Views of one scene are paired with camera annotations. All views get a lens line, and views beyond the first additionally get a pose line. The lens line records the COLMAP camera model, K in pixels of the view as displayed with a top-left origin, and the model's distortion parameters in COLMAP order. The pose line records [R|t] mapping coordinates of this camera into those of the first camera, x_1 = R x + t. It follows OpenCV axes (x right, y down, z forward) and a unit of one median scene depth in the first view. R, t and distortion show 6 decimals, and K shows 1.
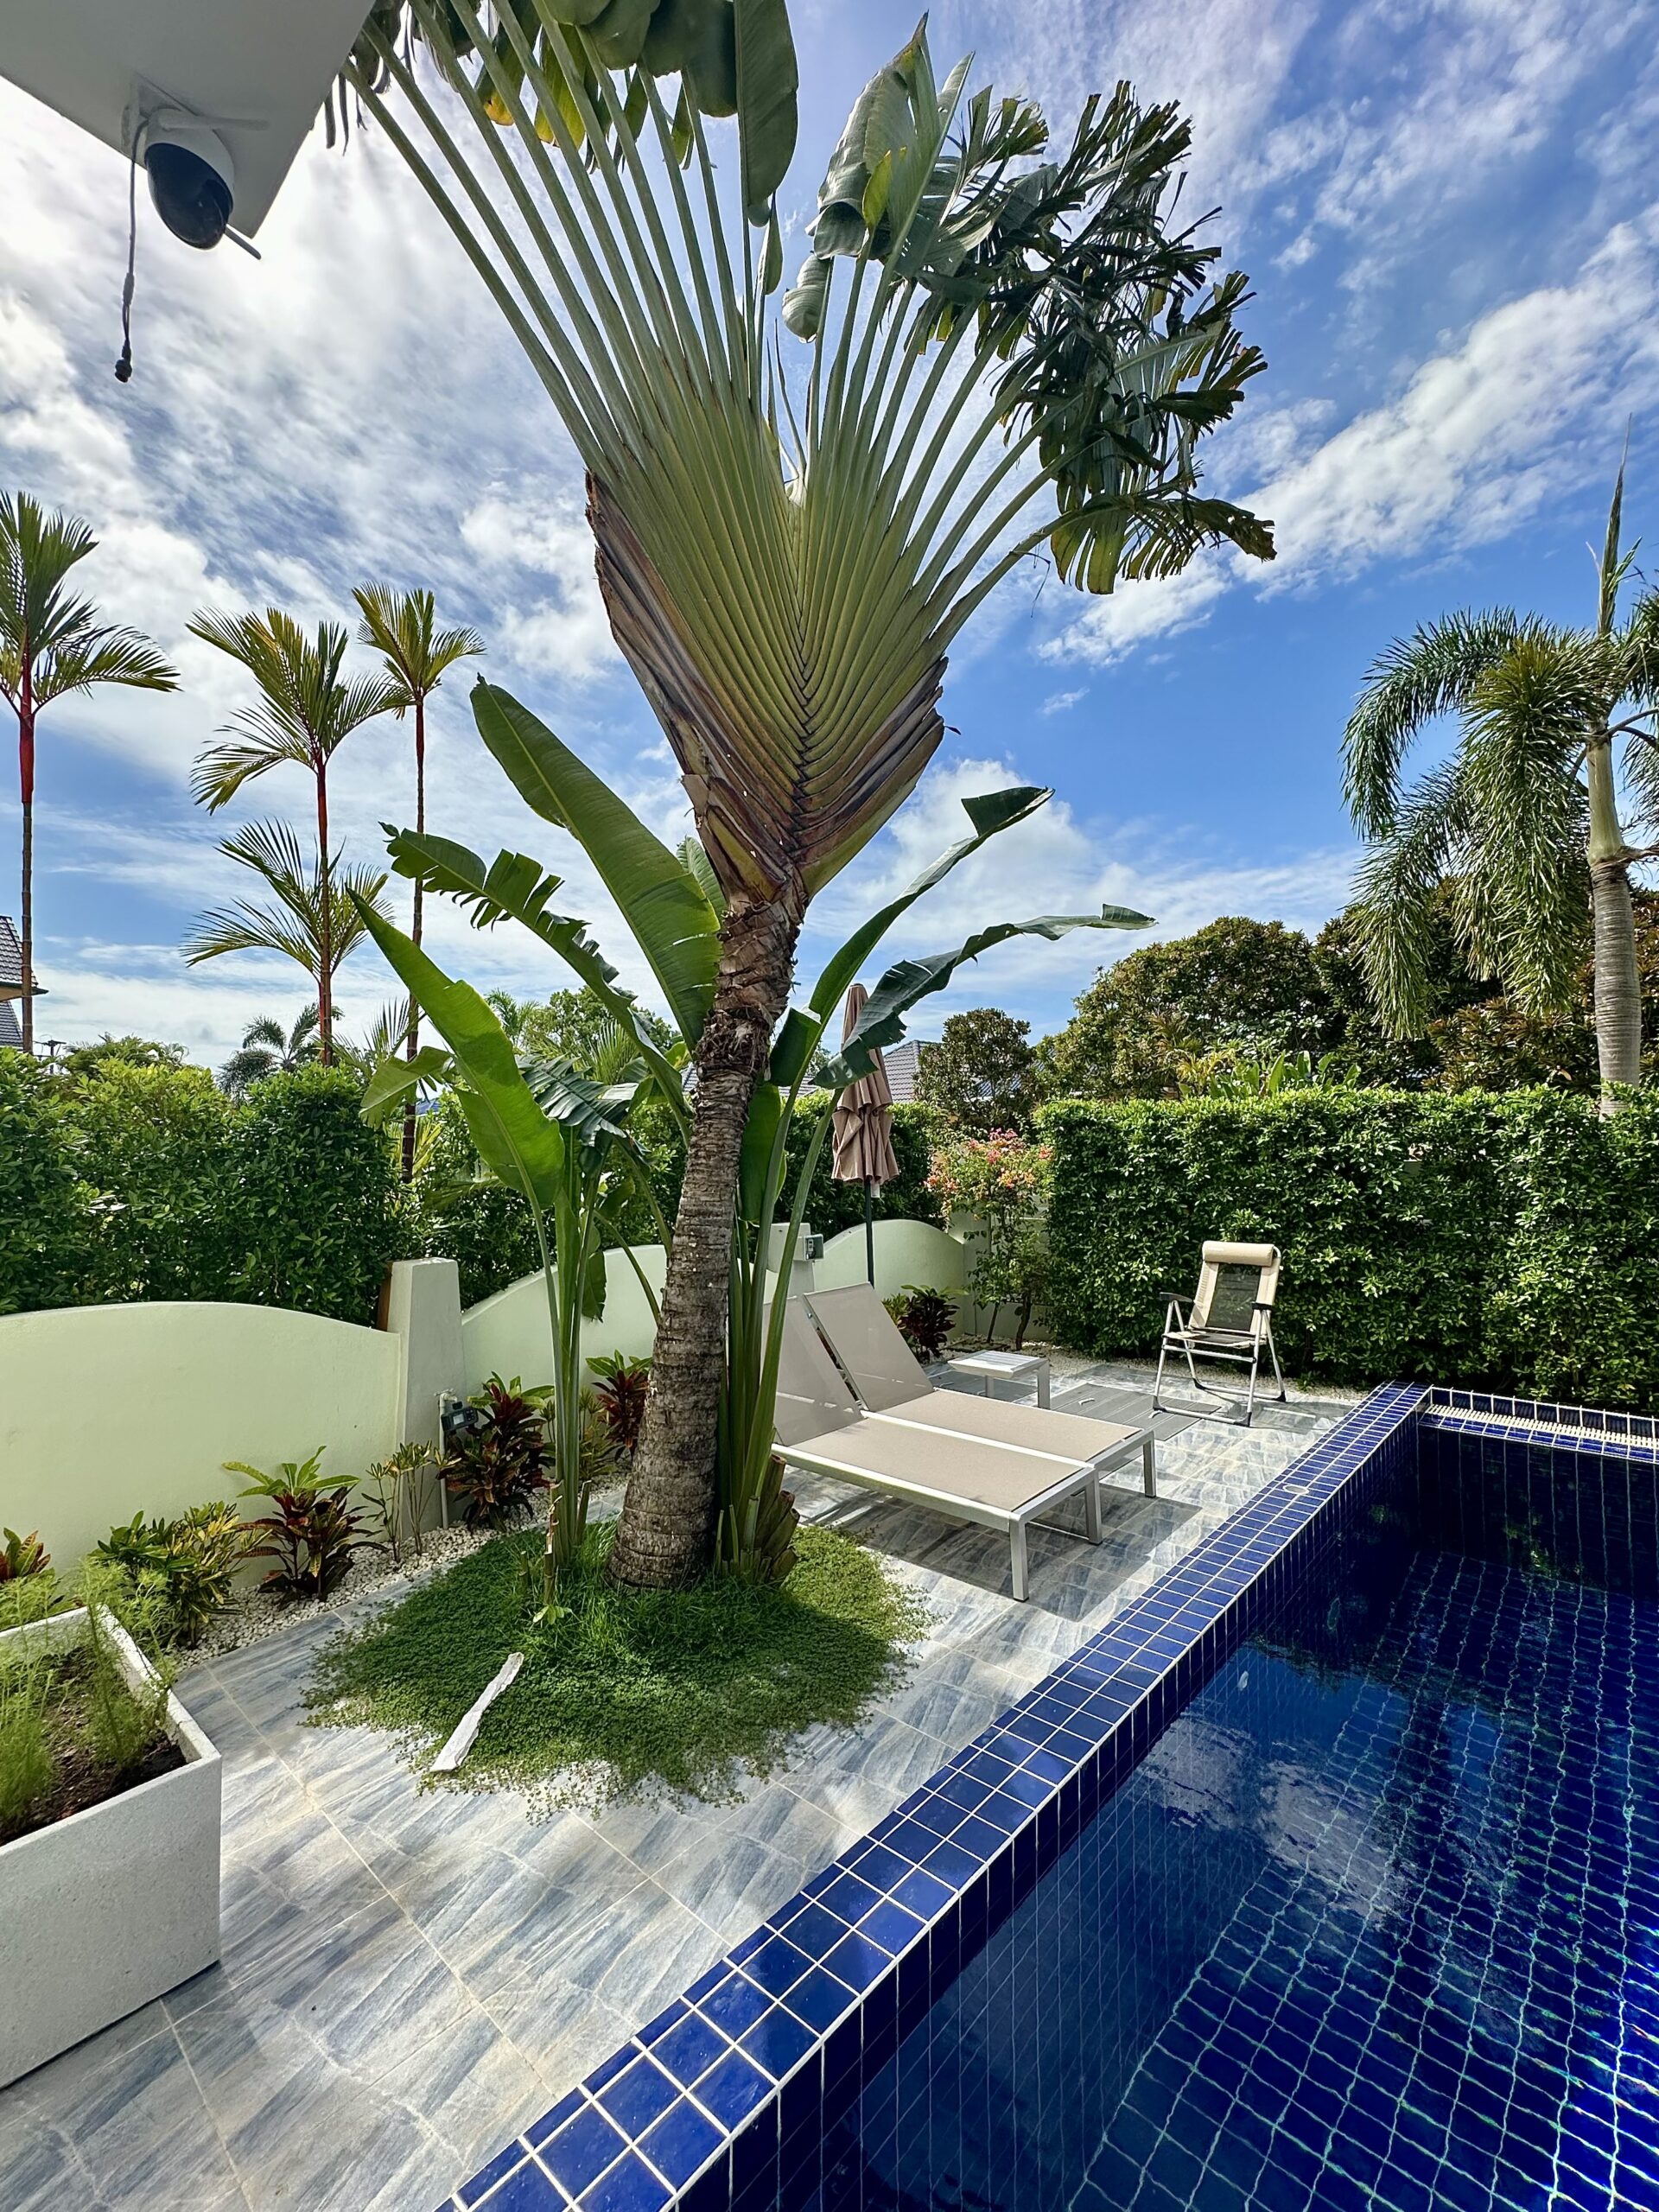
lens RADIAL K [[935.1, 0, 829.5], [0, 935.1, 1106.0], [0, 0, 1]] dist [-0.003113, 0.000239]
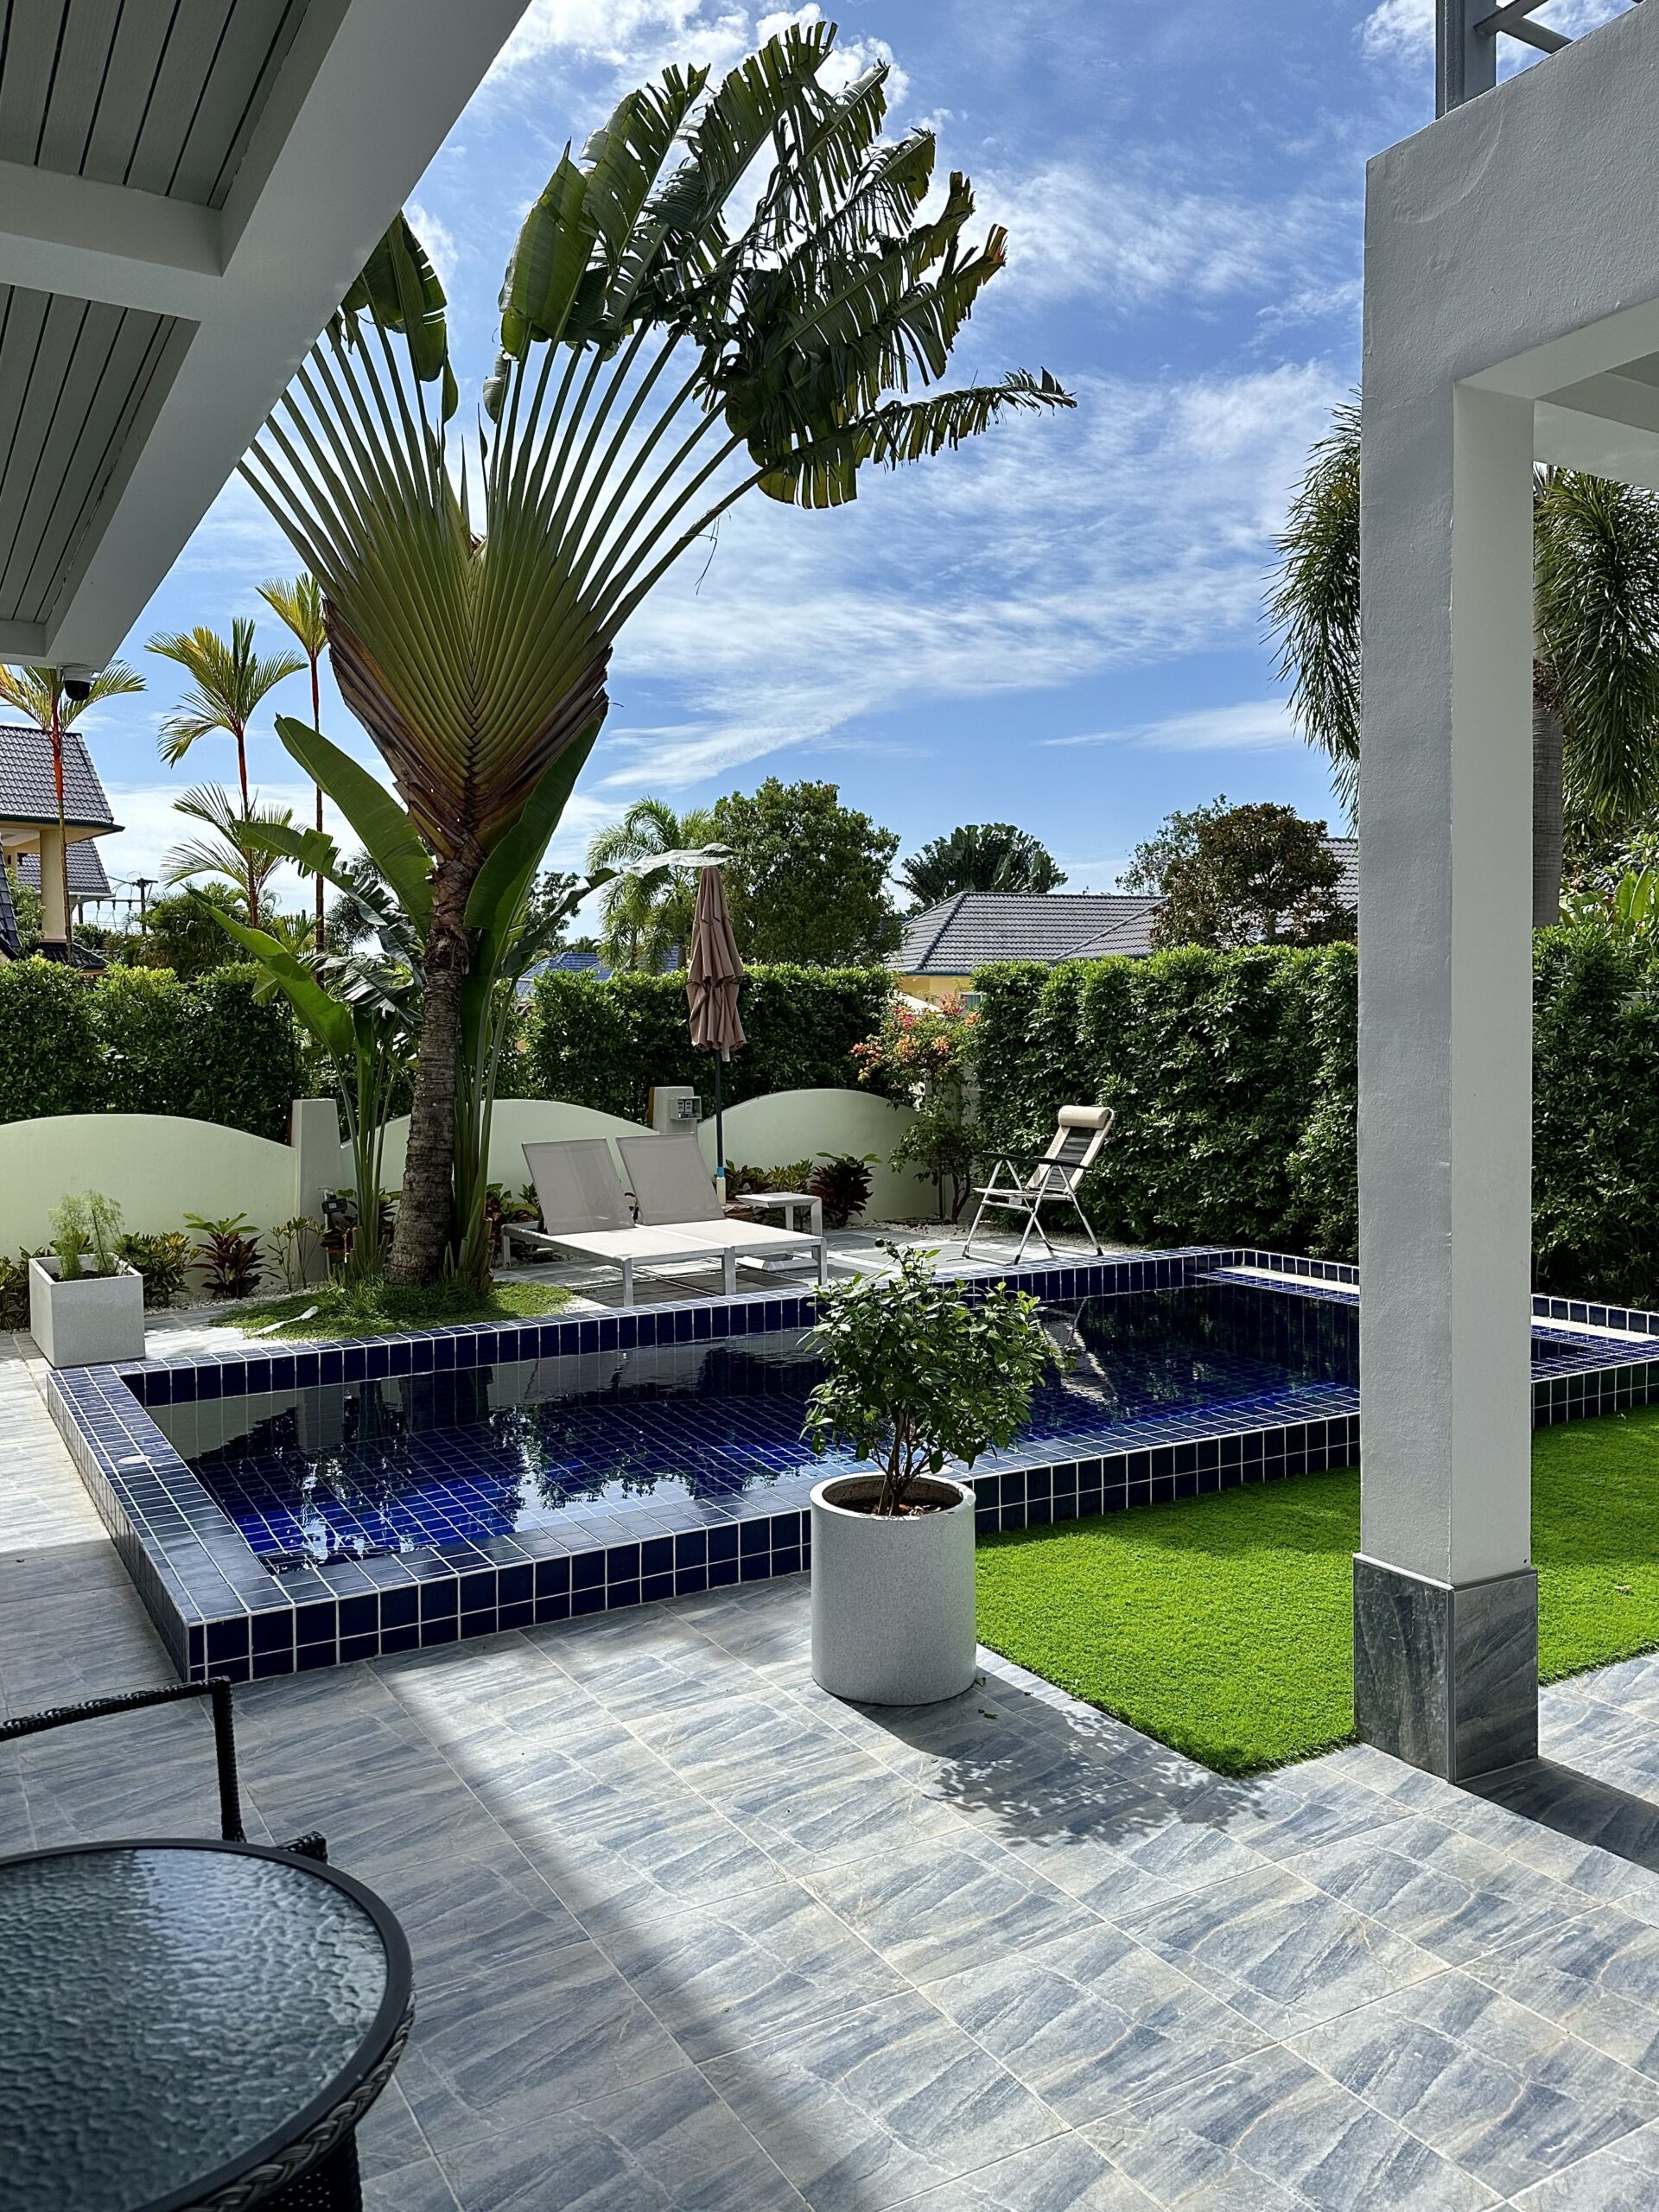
lens RADIAL K [[1713.9, 0, 829.5], [0, 1713.9, 1106.0], [0, 0, 1]] dist [0.104430, -0.006354]
pose [[0.945322, 0.005320, -0.326094, 1.277435], [0.026467, 0.995318, 0.092964, -0.052532], [0.325062, -0.096511, 0.940755, -1.338689]]
